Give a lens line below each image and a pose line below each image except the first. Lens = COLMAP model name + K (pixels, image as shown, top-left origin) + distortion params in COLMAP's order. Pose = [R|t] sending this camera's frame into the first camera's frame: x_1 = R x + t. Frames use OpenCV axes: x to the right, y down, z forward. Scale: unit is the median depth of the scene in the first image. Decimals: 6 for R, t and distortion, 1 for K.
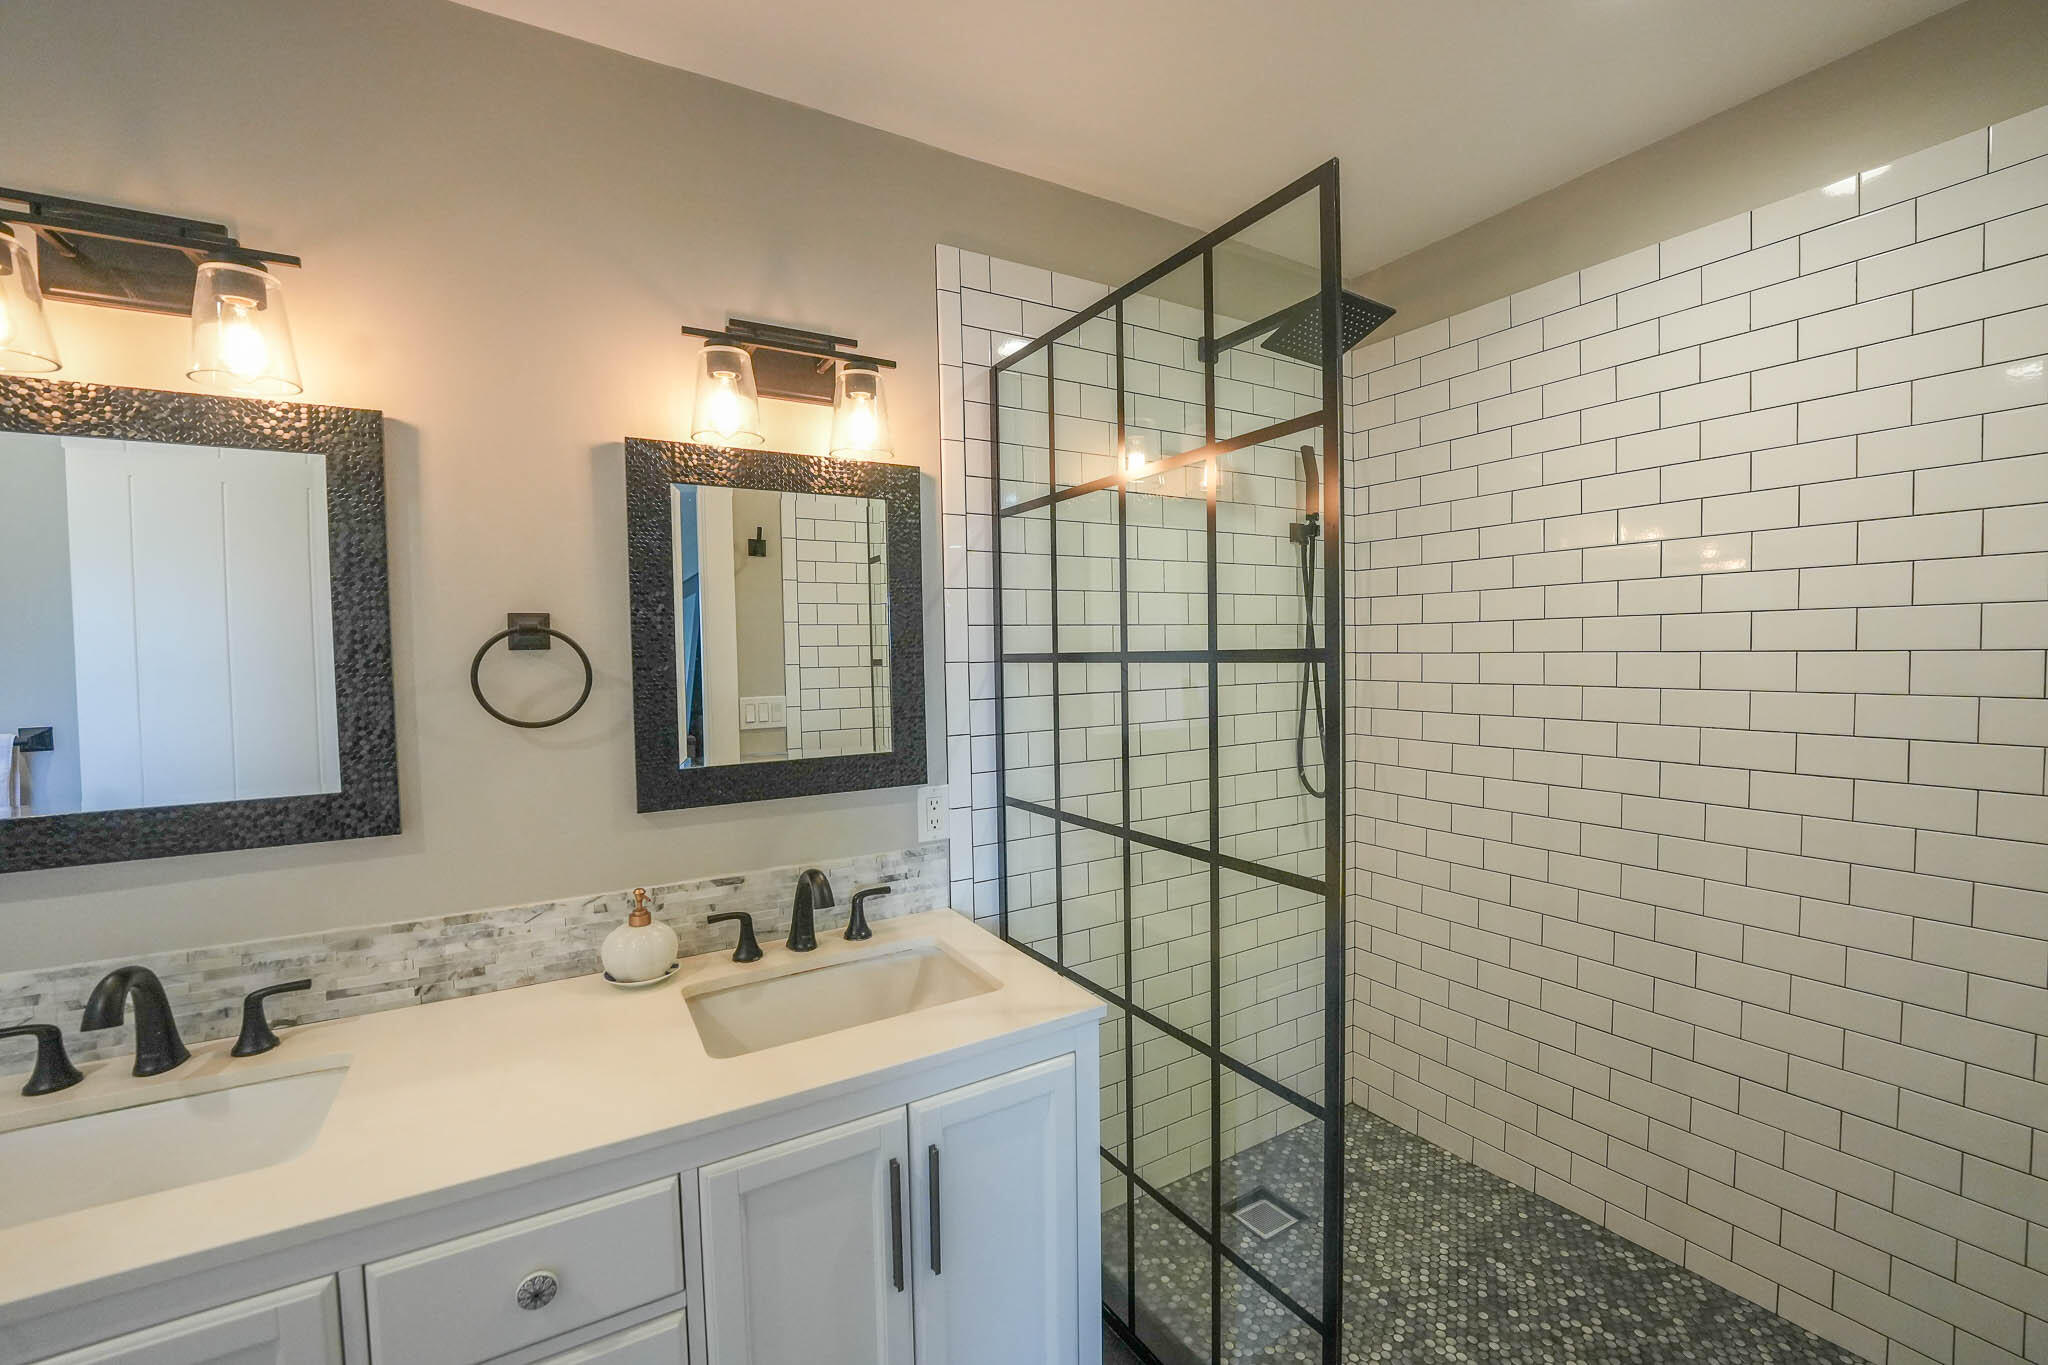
lens RADIAL K [[829.7, 0, 1014.4], [0, 829.7, 684.8], [0, 0, 1]] dist [-0.028794, 0.003999]
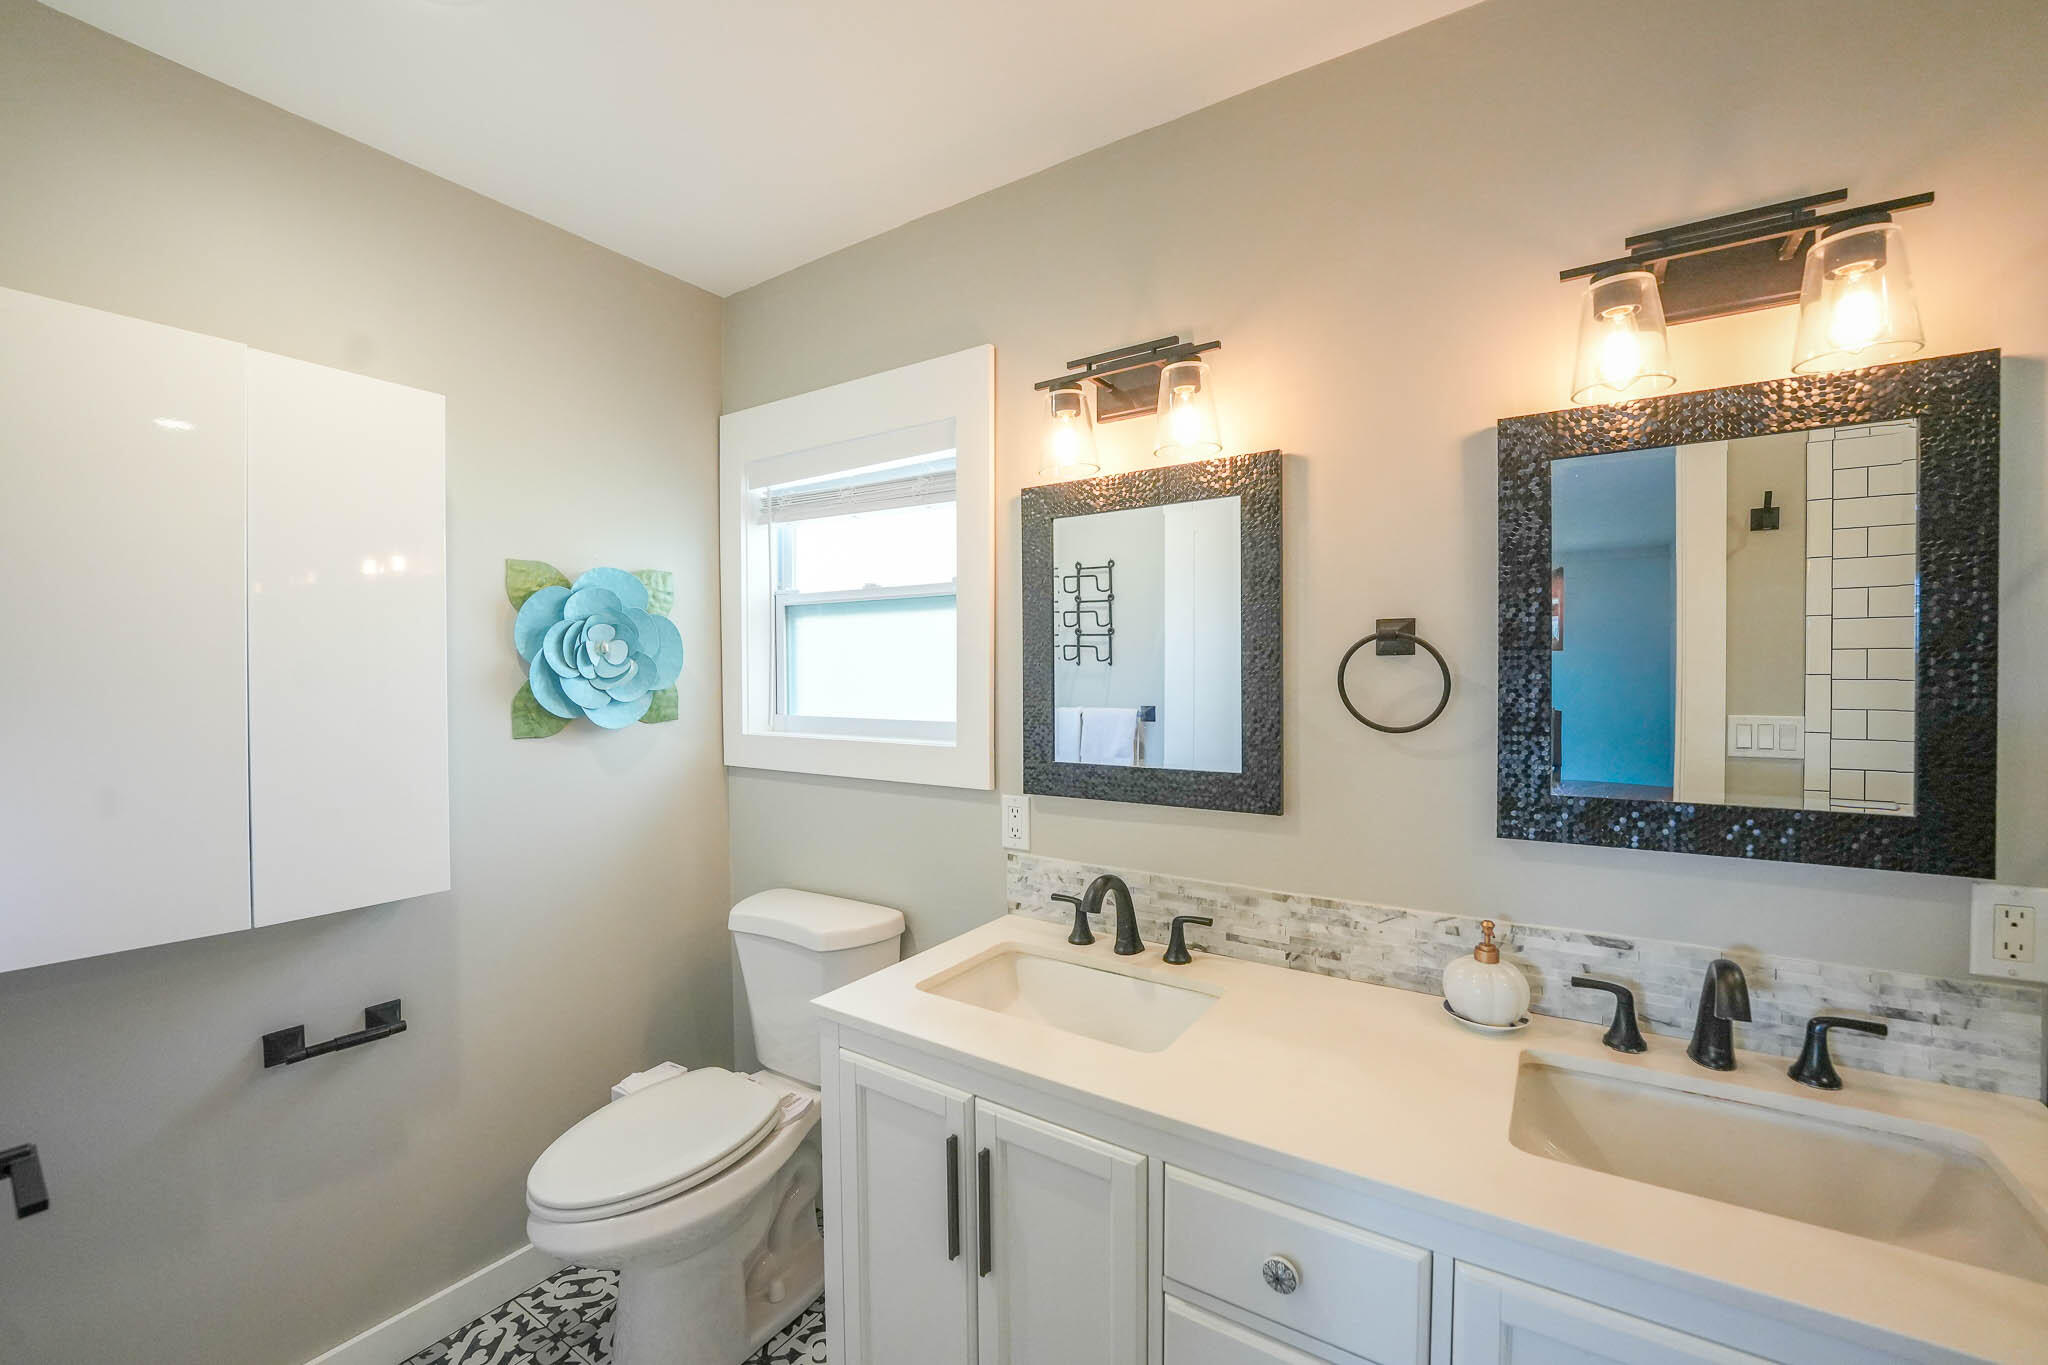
lens RADIAL K [[829.7, 0, 1028.4], [0, 829.7, 686.3], [0, 0, 1]] dist [-0.028794, 0.003999]
pose [[0.448203, 0.031050, -0.893392, 0.110199], [-0.034057, 0.999264, 0.017644, -0.006549], [0.893283, 0.022518, 0.448931, 0.140810]]
